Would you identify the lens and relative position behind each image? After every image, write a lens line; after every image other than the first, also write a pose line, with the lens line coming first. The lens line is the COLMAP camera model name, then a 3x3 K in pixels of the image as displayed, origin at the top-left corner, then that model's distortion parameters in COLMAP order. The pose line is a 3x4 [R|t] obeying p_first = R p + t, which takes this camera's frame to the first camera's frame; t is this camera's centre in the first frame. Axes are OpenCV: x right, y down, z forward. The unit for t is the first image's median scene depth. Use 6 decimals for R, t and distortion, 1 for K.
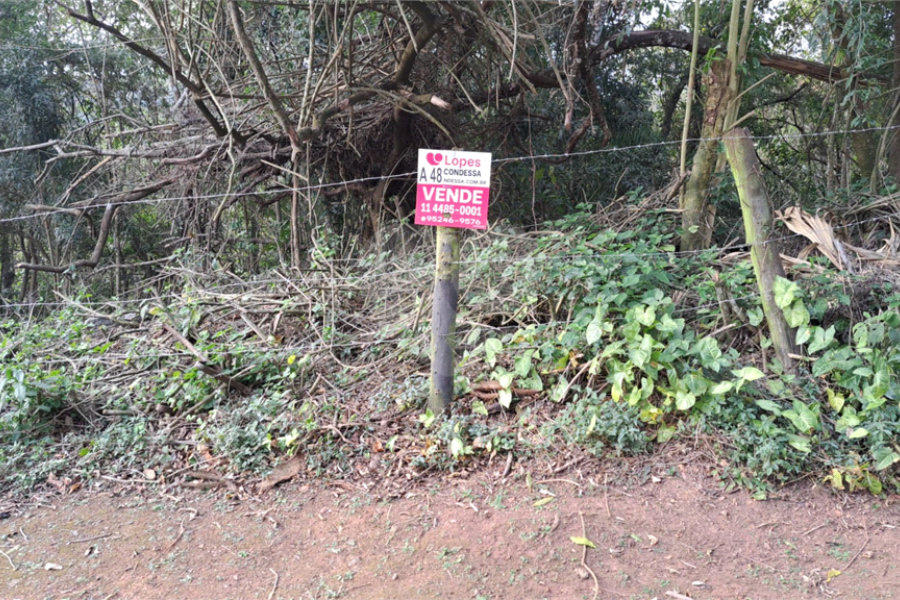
lens RADIAL K [[758.4, 0, 467.2], [0, 758.4, 291.4], [0, 0, 1]] dist [0.095004, -0.126334]
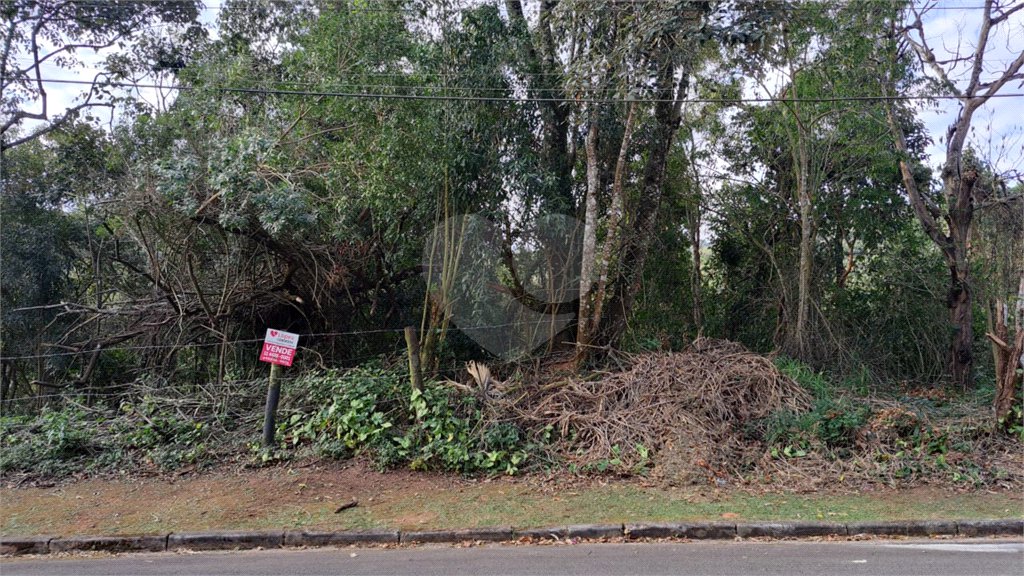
lens RADIAL K [[735.4, 0, 537.1], [0, 735.4, 287.6], [0, 0, 1]] dist [0.056655, -0.039465]
pose [[0.989877, 0.049078, 0.133172, 0.378090], [-0.021629, 0.979513, -0.200216, 0.102937], [-0.140270, 0.195309, 0.970659, -1.123461]]
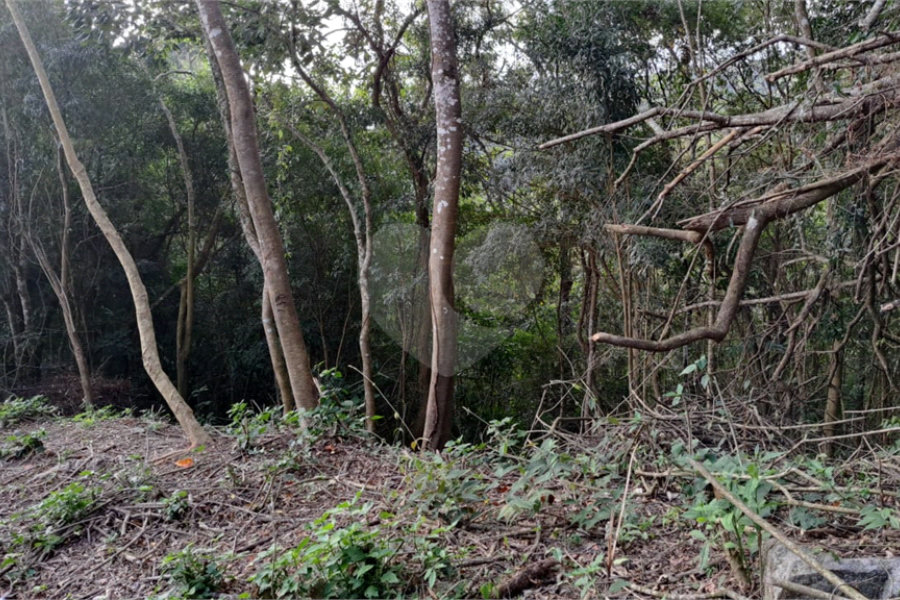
lens RADIAL K [[758.4, 0, 453.1], [0, 758.4, 302.2], [0, 0, 1]] dist [0.095004, -0.126334]
pose [[0.779357, 0.038488, -0.625397, -0.546713], [-0.022132, 0.999180, 0.033911, -0.129508], [0.626190, -0.012588, 0.779569, 0.876231]]
